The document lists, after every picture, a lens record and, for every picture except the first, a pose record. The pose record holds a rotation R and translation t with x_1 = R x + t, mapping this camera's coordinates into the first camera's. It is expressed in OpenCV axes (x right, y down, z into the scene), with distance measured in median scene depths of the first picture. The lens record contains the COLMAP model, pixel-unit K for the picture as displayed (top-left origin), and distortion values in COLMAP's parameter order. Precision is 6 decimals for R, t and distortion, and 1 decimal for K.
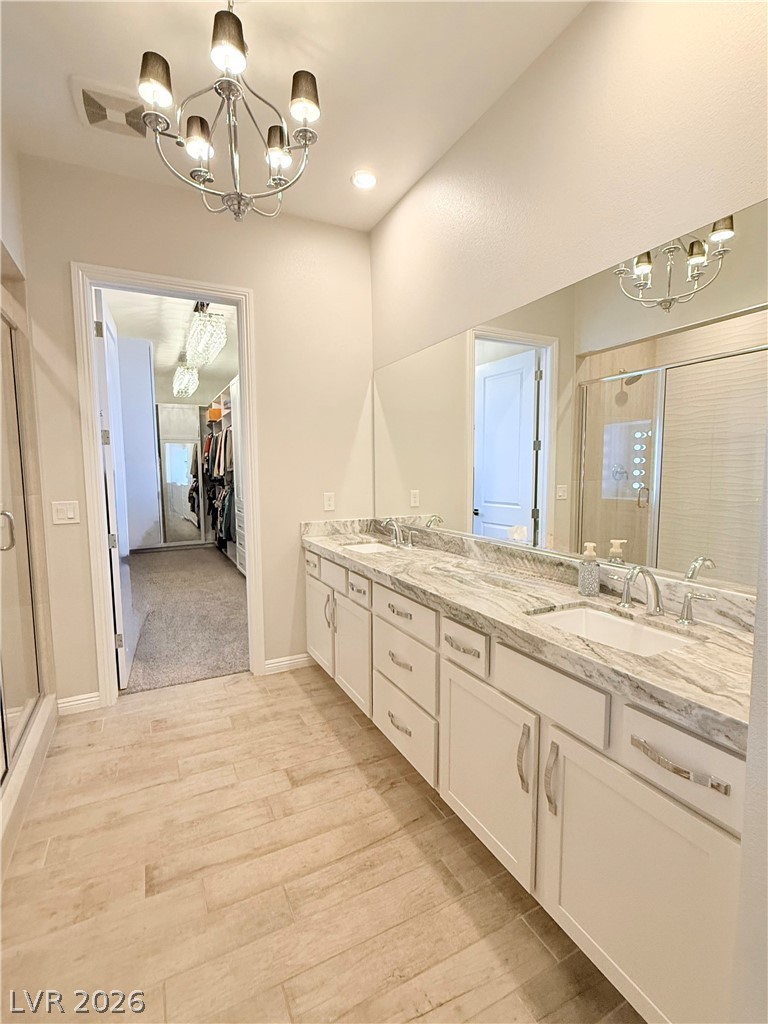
lens RADIAL K [[474.5, 0, 387.3], [0, 474.5, 517.3], [0, 0, 1]] dist [-0.001887, -0.000365]
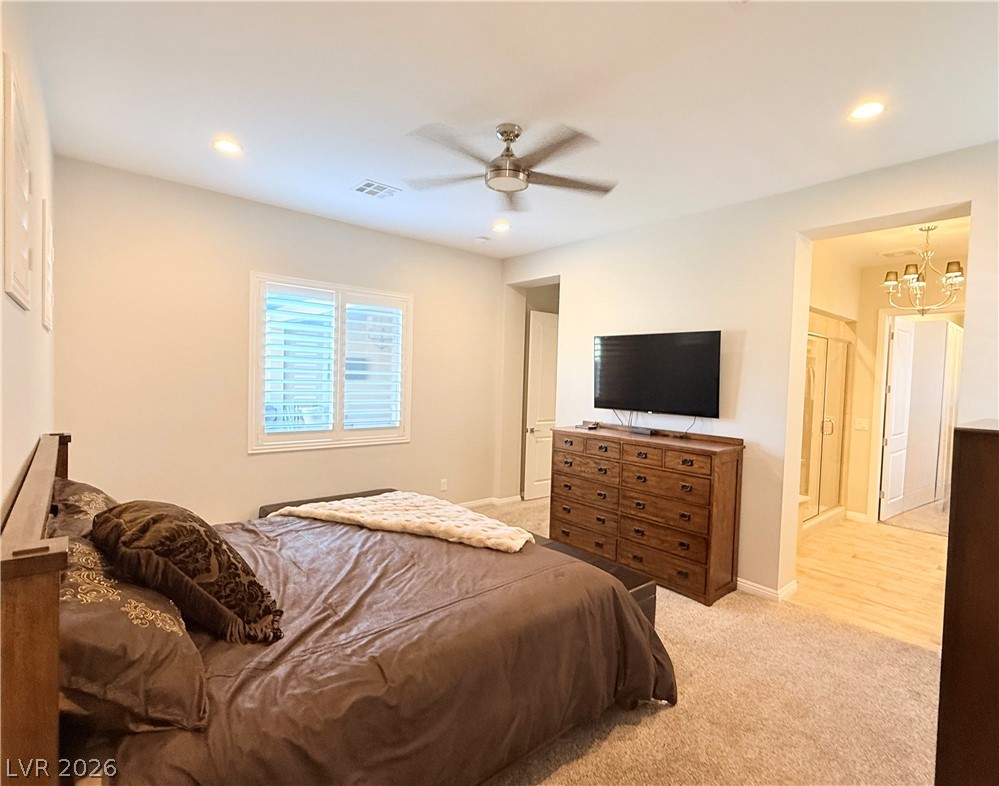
lens RADIAL K [[502.1, 0, 498.9], [0, 502.1, 397.7], [0, 0, 1]] dist [-0.001801, -0.000261]
pose [[0.233310, 0.051143, -0.971057, 1.130686], [-0.129177, 0.991395, 0.021177, 0.033779], [0.963784, 0.120497, 0.237909, -1.128762]]
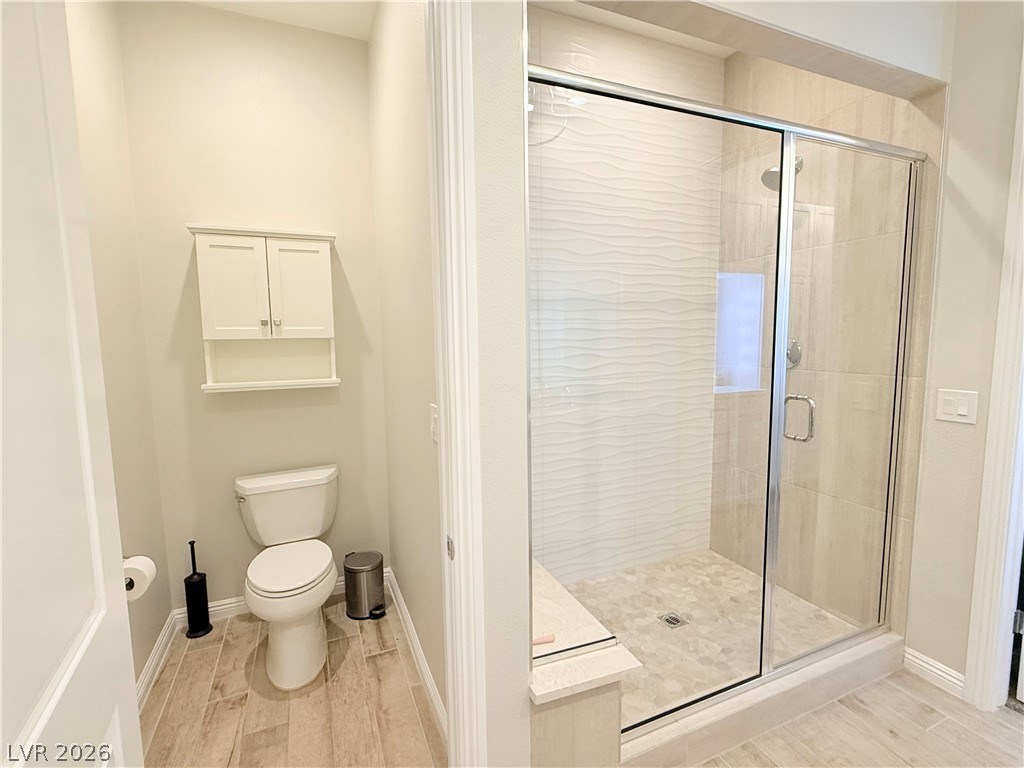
lens RADIAL K [[474.5, 0, 513.3], [0, 474.5, 391.9], [0, 0, 1]] dist [-0.001887, -0.000365]
pose [[-0.056316, 0.118374, -0.991371, 0.049284], [-0.088603, 0.988436, 0.123057, -0.060005], [0.994474, 0.094768, -0.045176, 0.383231]]
